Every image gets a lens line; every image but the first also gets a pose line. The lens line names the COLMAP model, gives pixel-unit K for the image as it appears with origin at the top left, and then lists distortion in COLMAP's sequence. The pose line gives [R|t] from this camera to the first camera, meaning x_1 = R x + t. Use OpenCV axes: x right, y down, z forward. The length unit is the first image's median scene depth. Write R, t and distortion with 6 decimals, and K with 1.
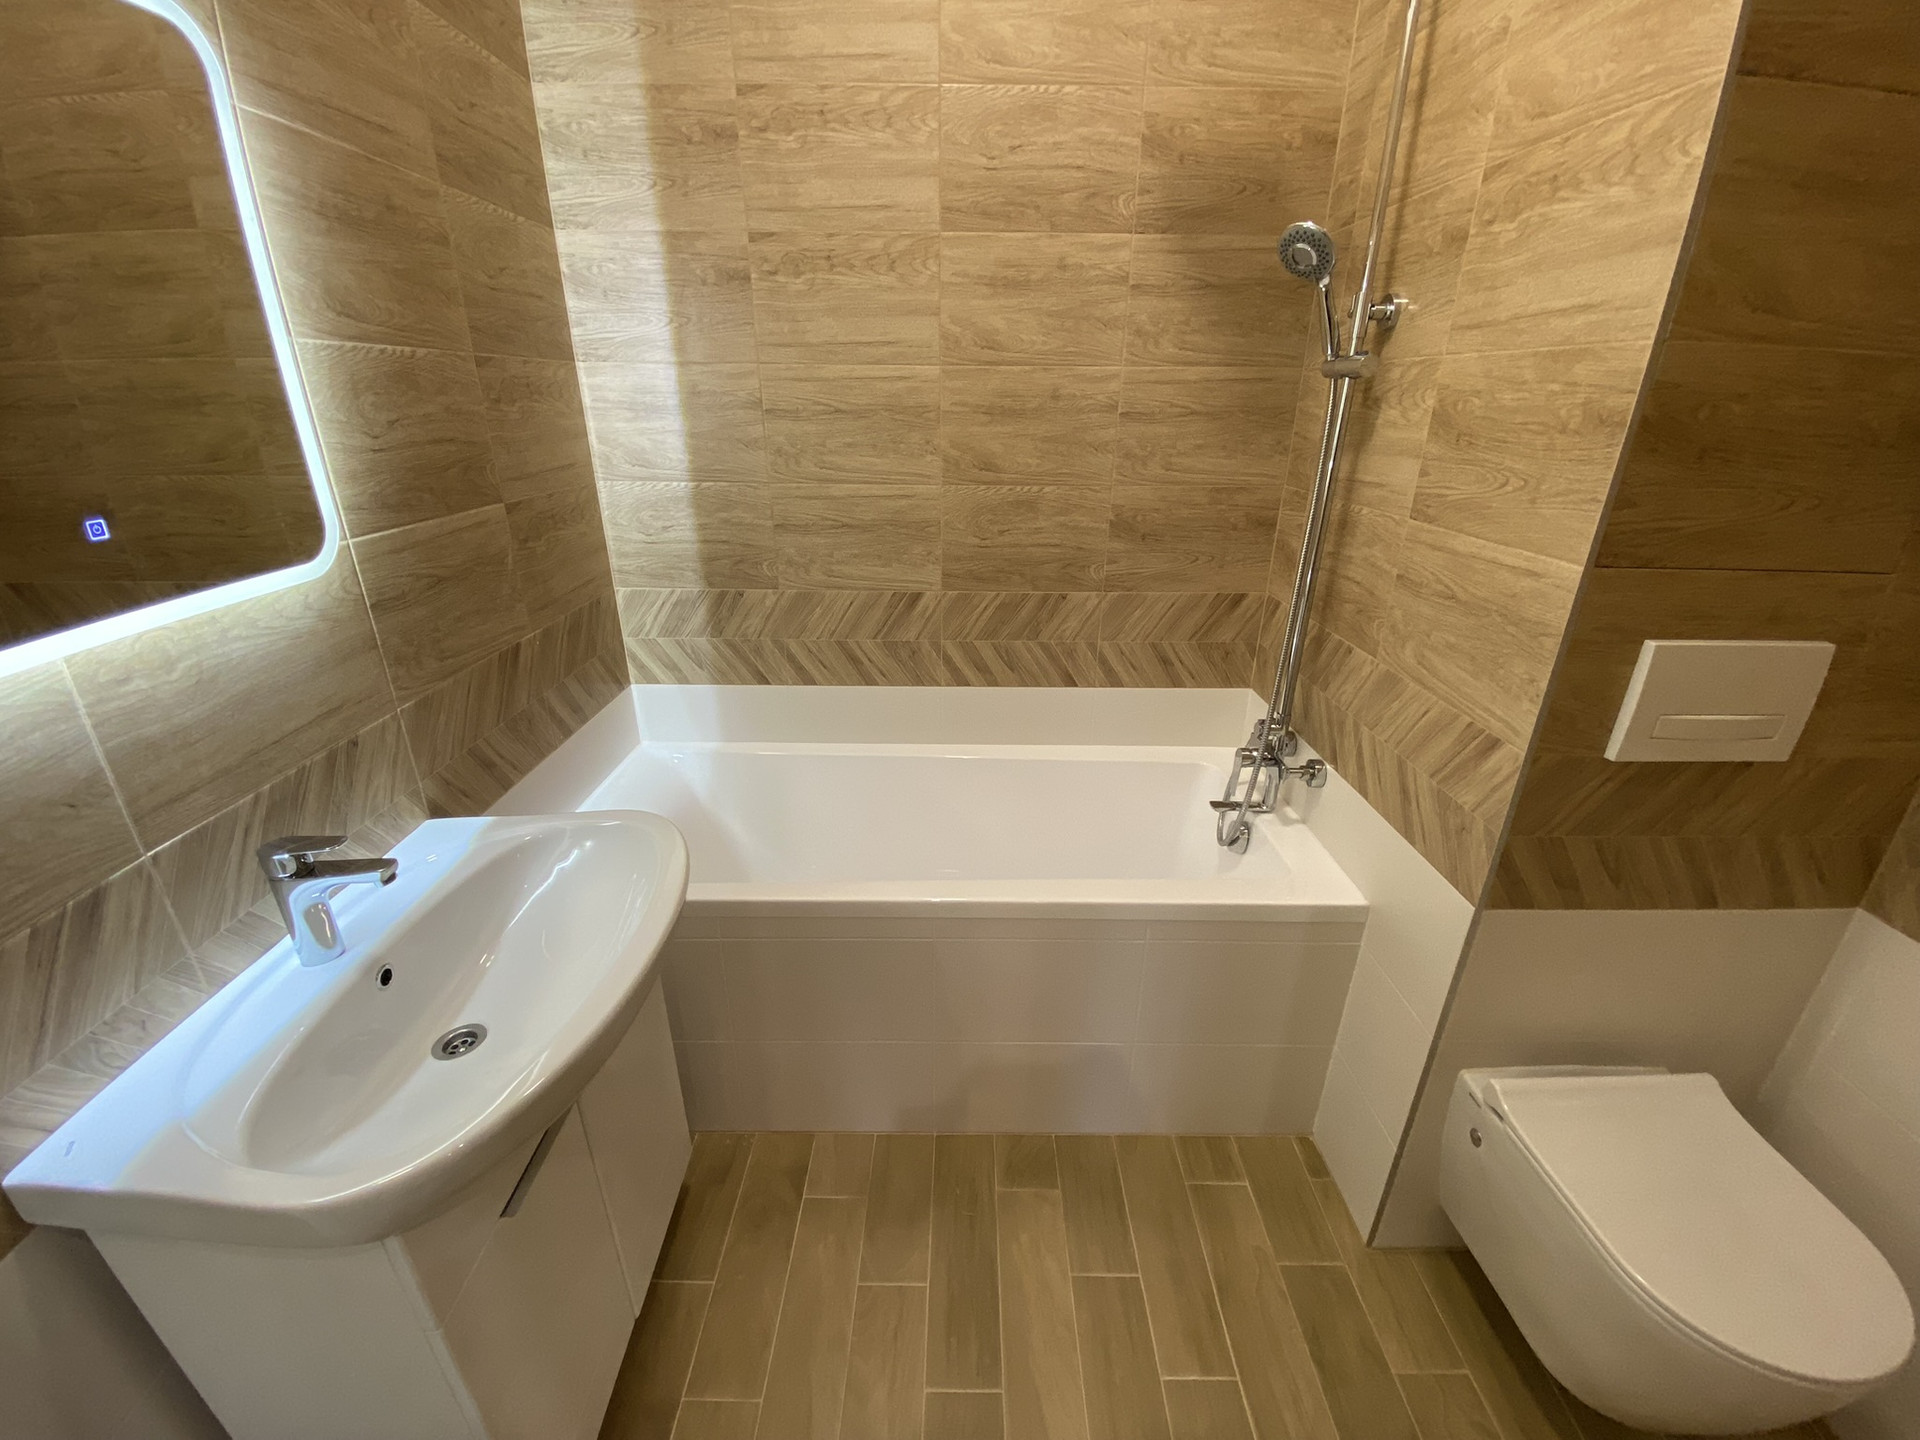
lens RADIAL K [[770.6, 0, 959.1], [0, 770.6, 723.5], [0, 0, 1]] dist [0.011228, -0.015505]
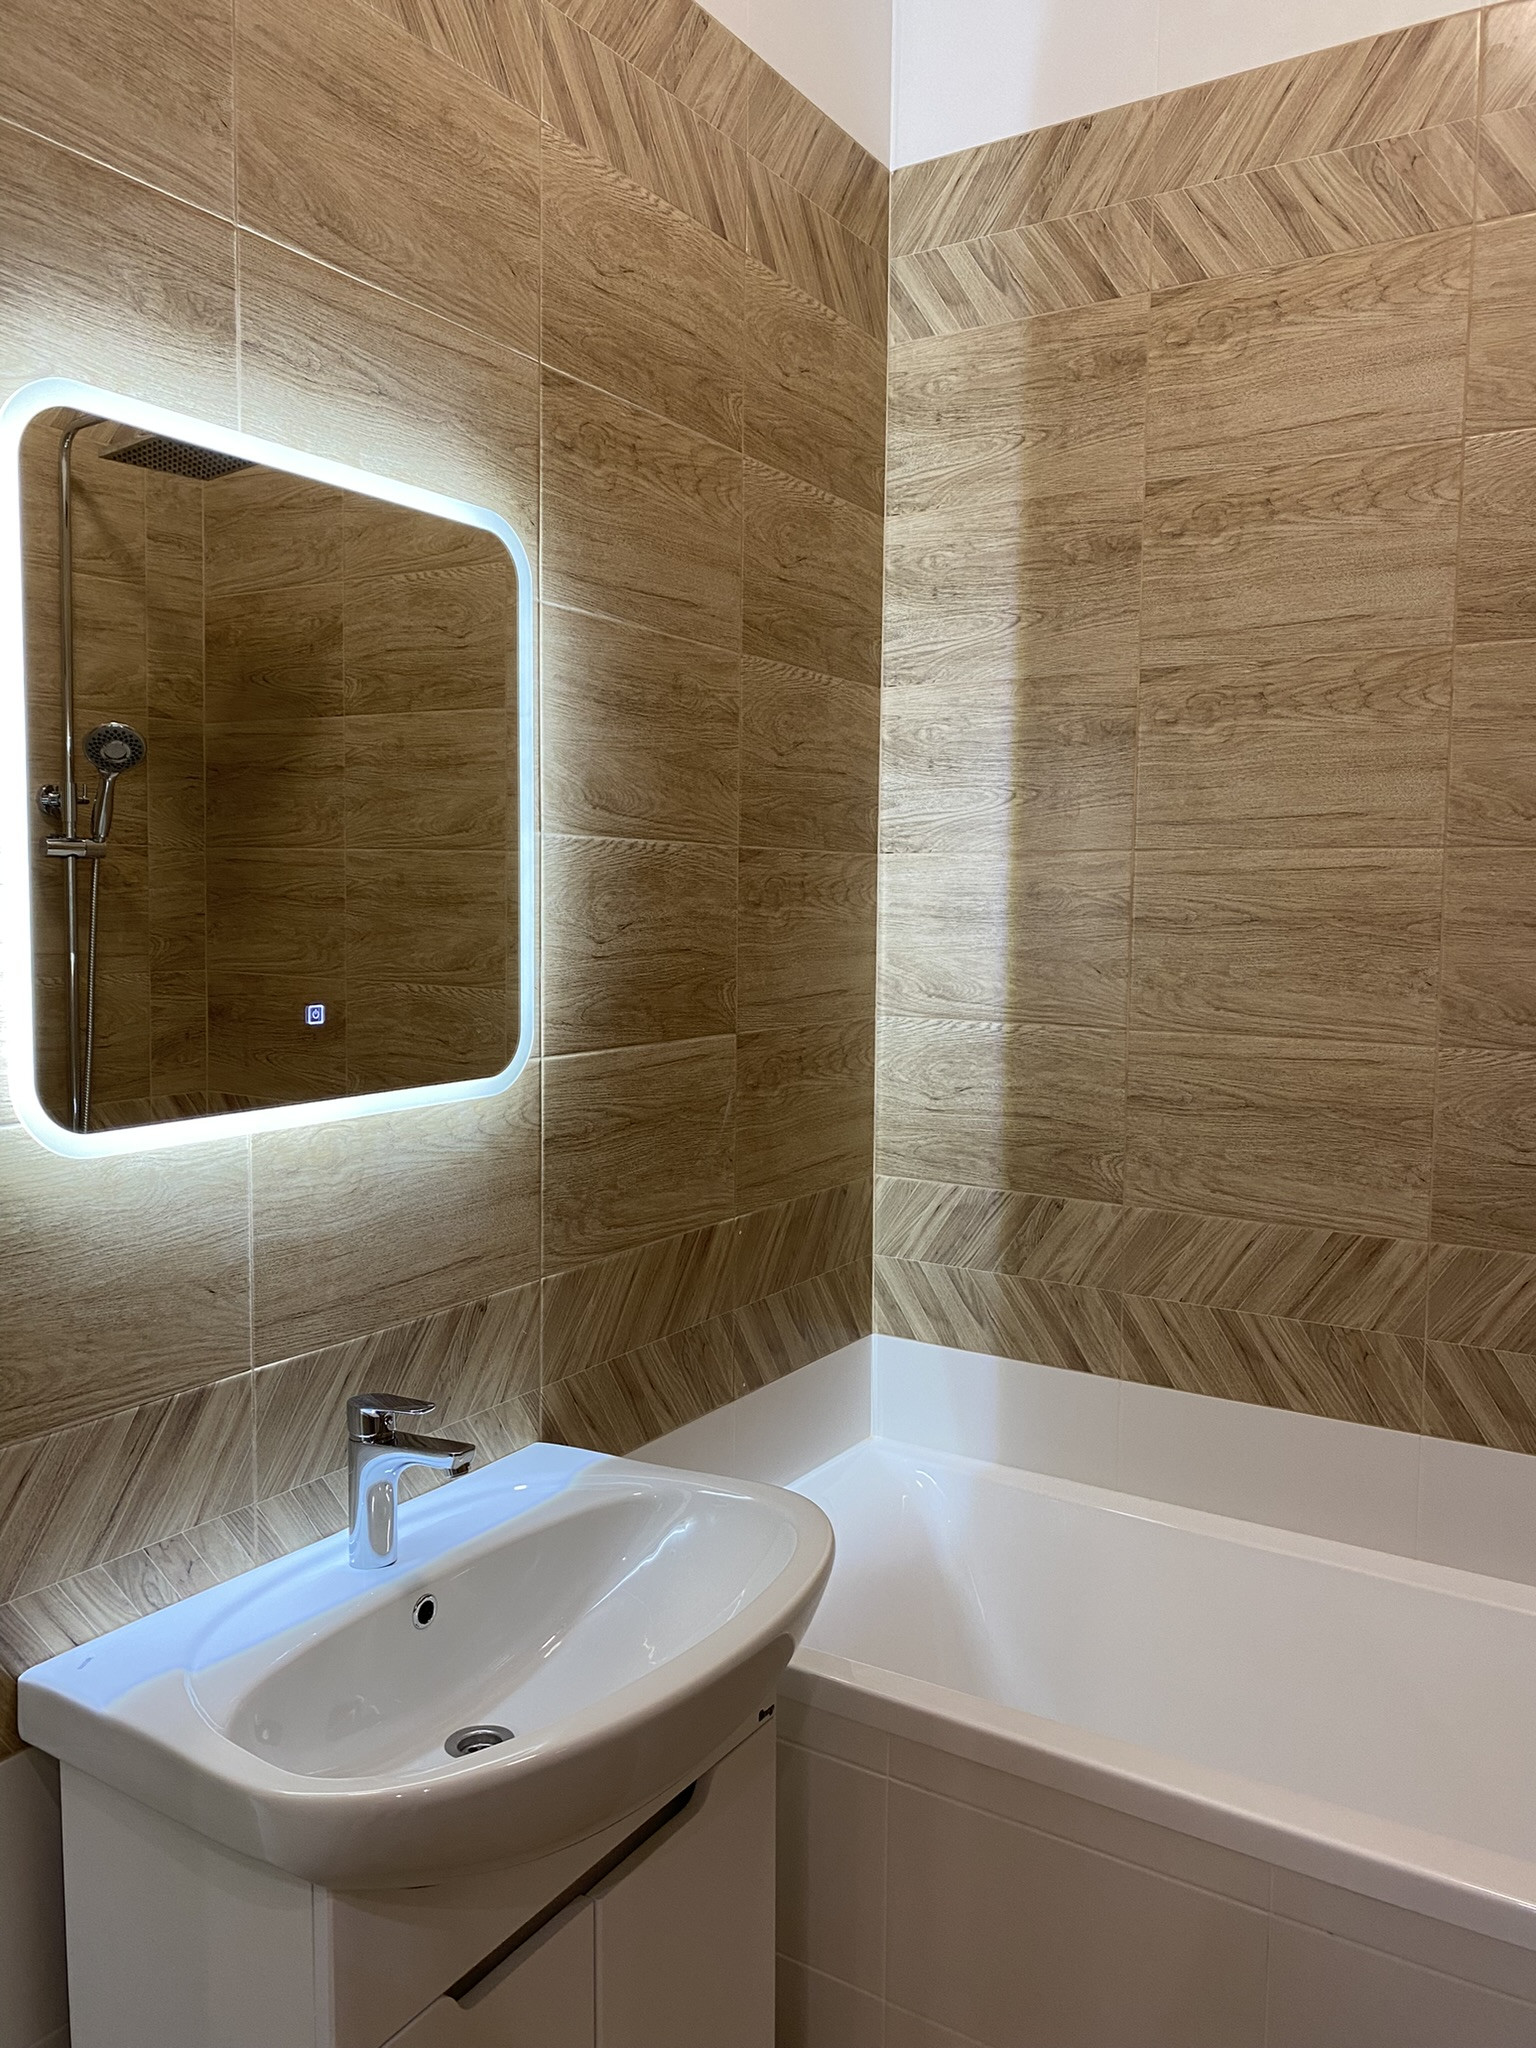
lens RADIAL K [[1550.9, 0, 751.8], [0, 1550.9, 1025.1], [0, 0, 1]] dist [0.041819, -0.050333]
pose [[0.839380, 0.044554, -0.541716, 0.202930], [-0.214219, 0.943085, -0.254363, 0.070905], [0.499551, 0.329553, 0.801151, -0.154227]]
